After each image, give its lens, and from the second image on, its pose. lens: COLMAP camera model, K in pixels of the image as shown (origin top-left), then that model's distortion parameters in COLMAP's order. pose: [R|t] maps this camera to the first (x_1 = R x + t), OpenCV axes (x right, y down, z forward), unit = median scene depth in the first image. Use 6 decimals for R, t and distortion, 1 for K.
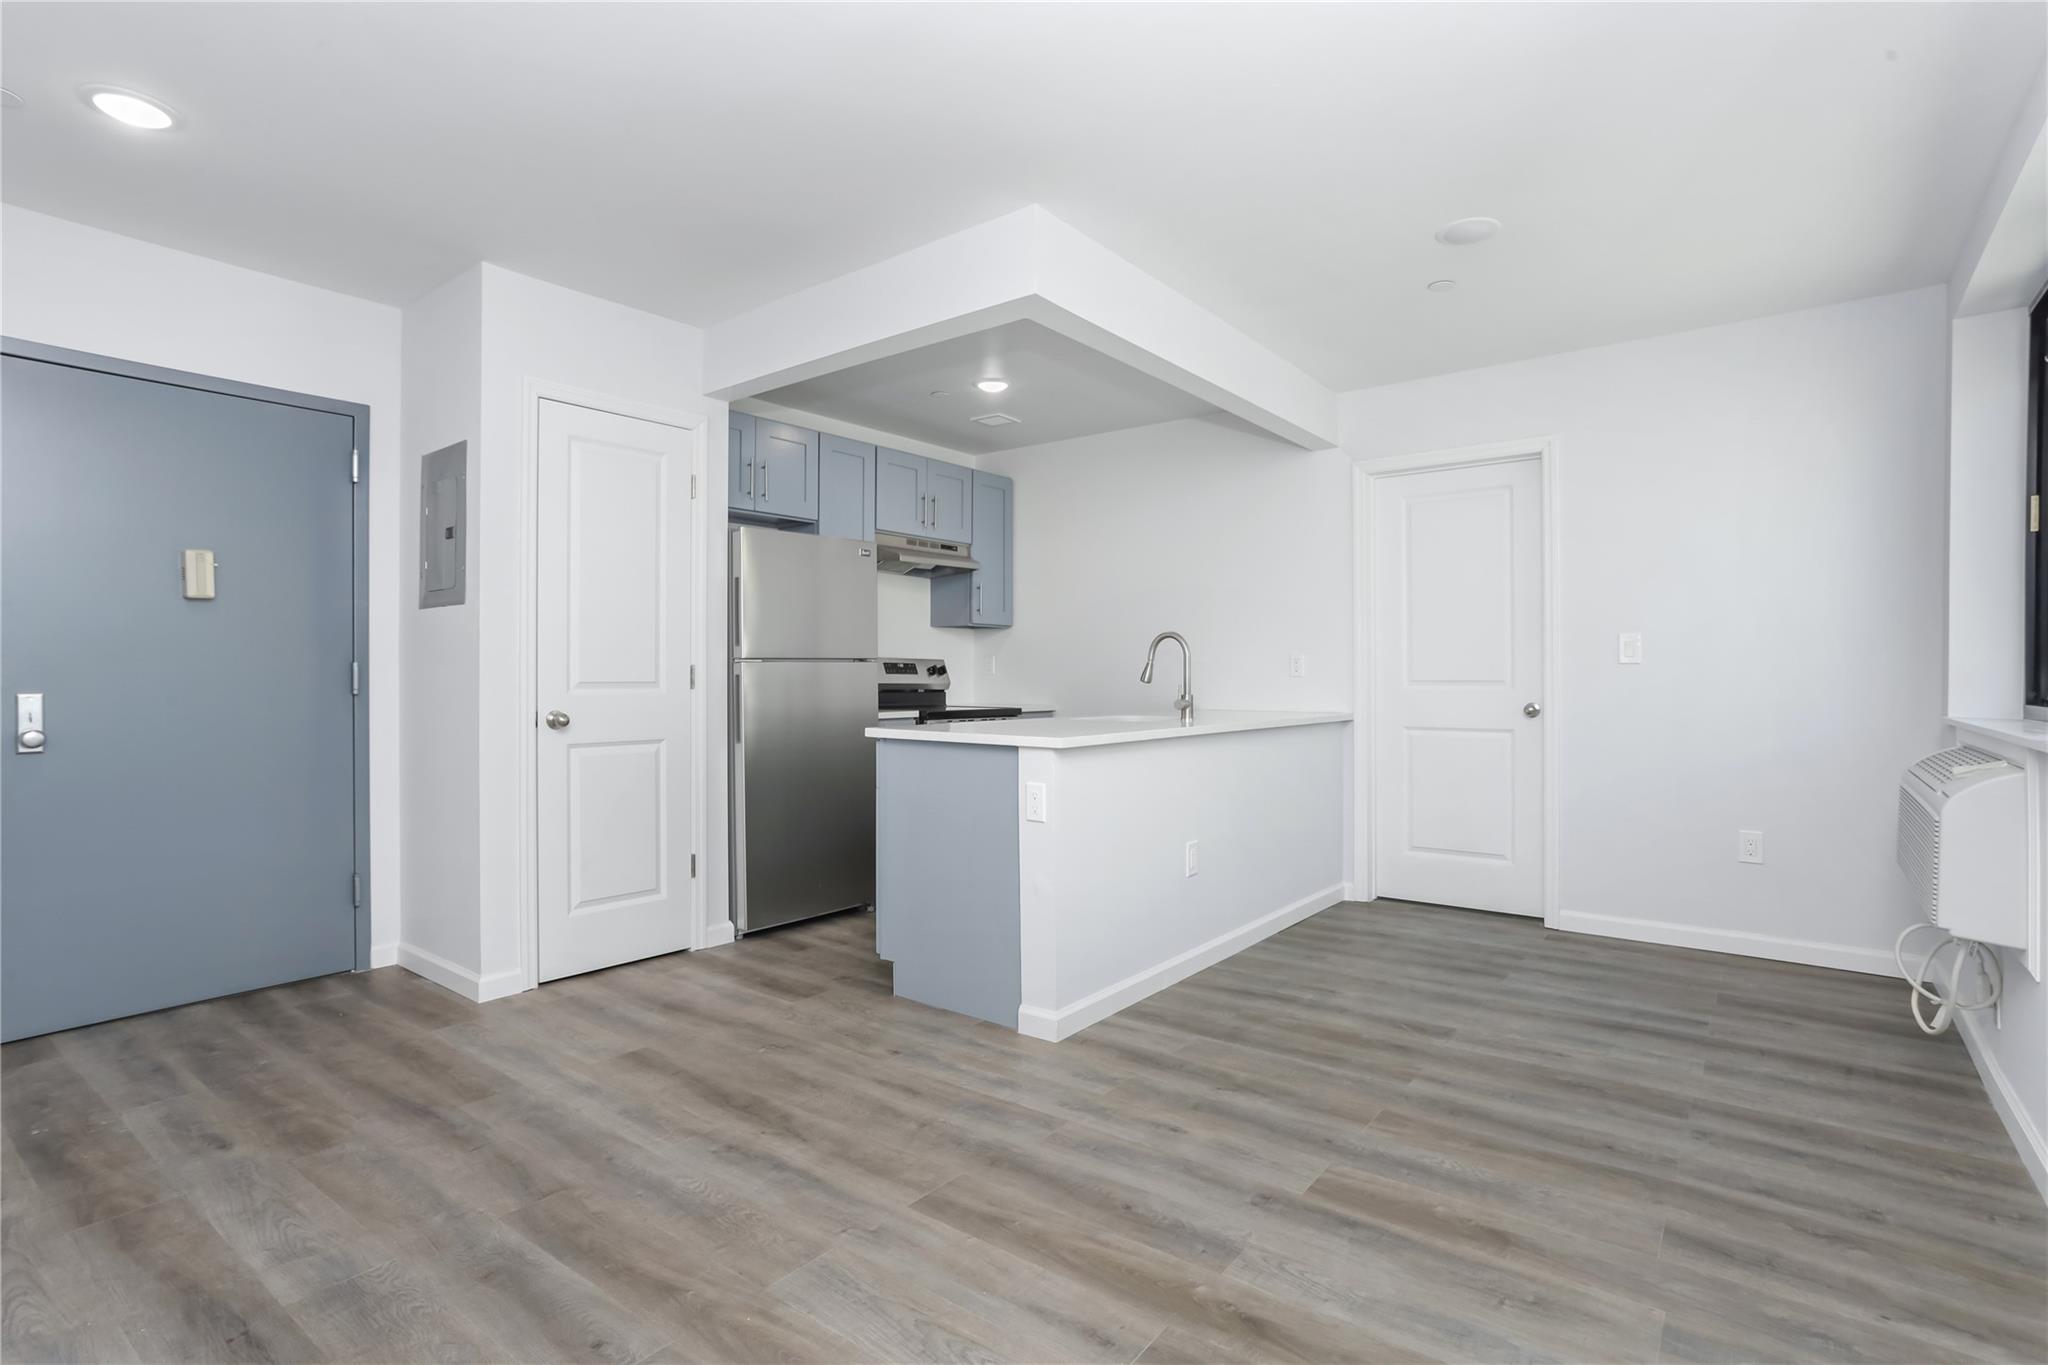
lens RADIAL K [[990.8, 0, 1024.0], [0, 990.8, 682.5], [0, 0, 1]] dist [-0.013161, 0.001227]
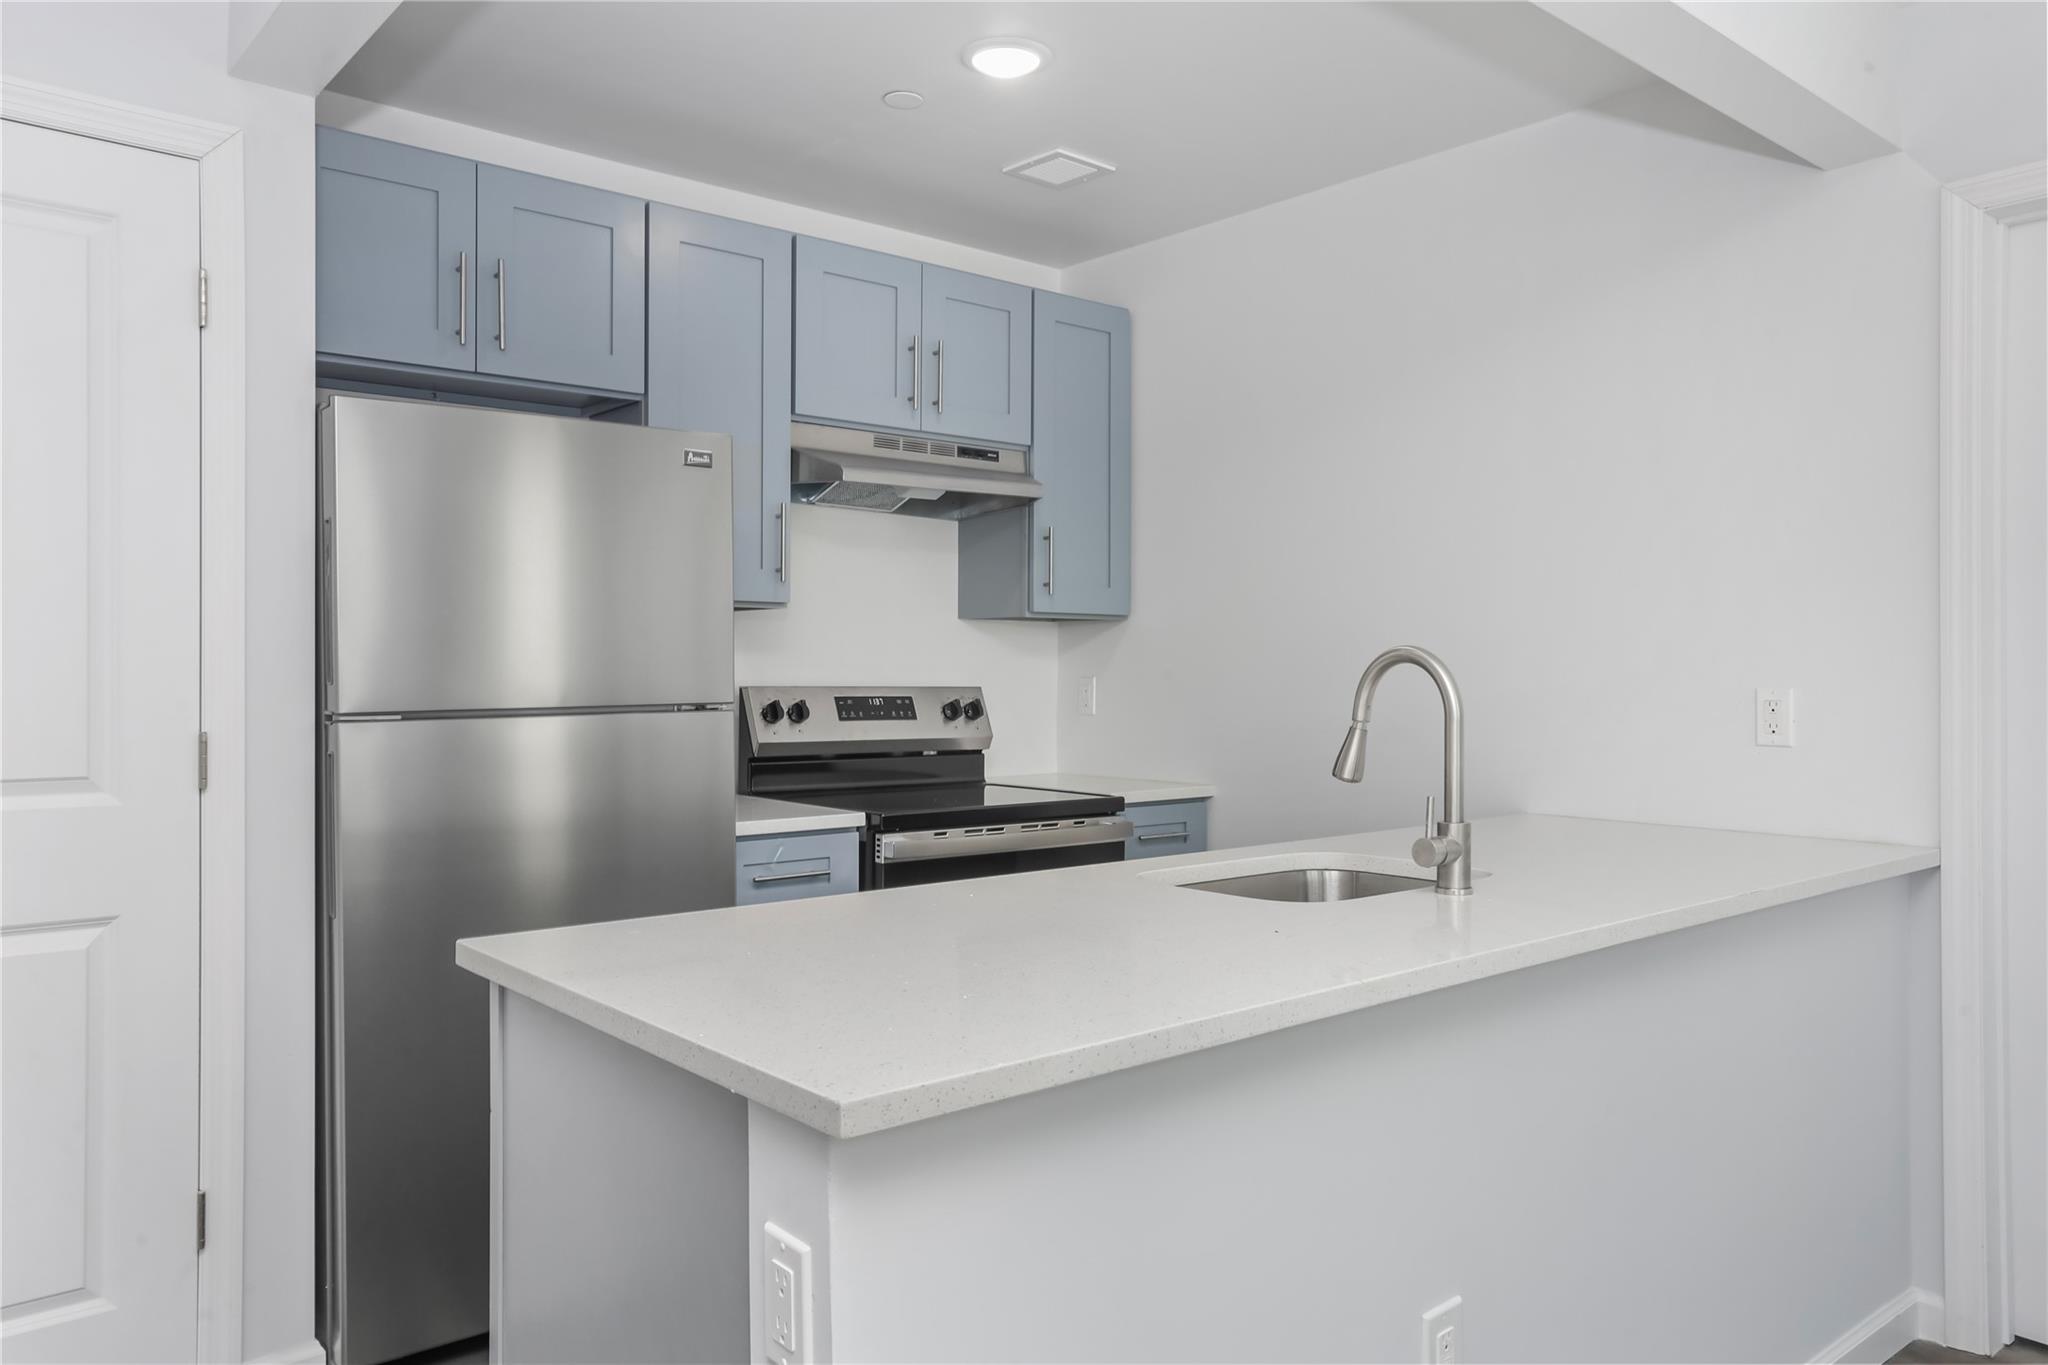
lens RADIAL K [[1438.3, 0, 1024.0], [0, 1438.3, 682.5], [0, 0, 1]] dist [0.007647, 0.003581]
pose [[0.980503, 0.002524, -0.196487, 0.084359], [-0.002210, 0.999996, 0.001818, -0.028801], [0.196491, -0.001348, 0.980505, 0.340079]]
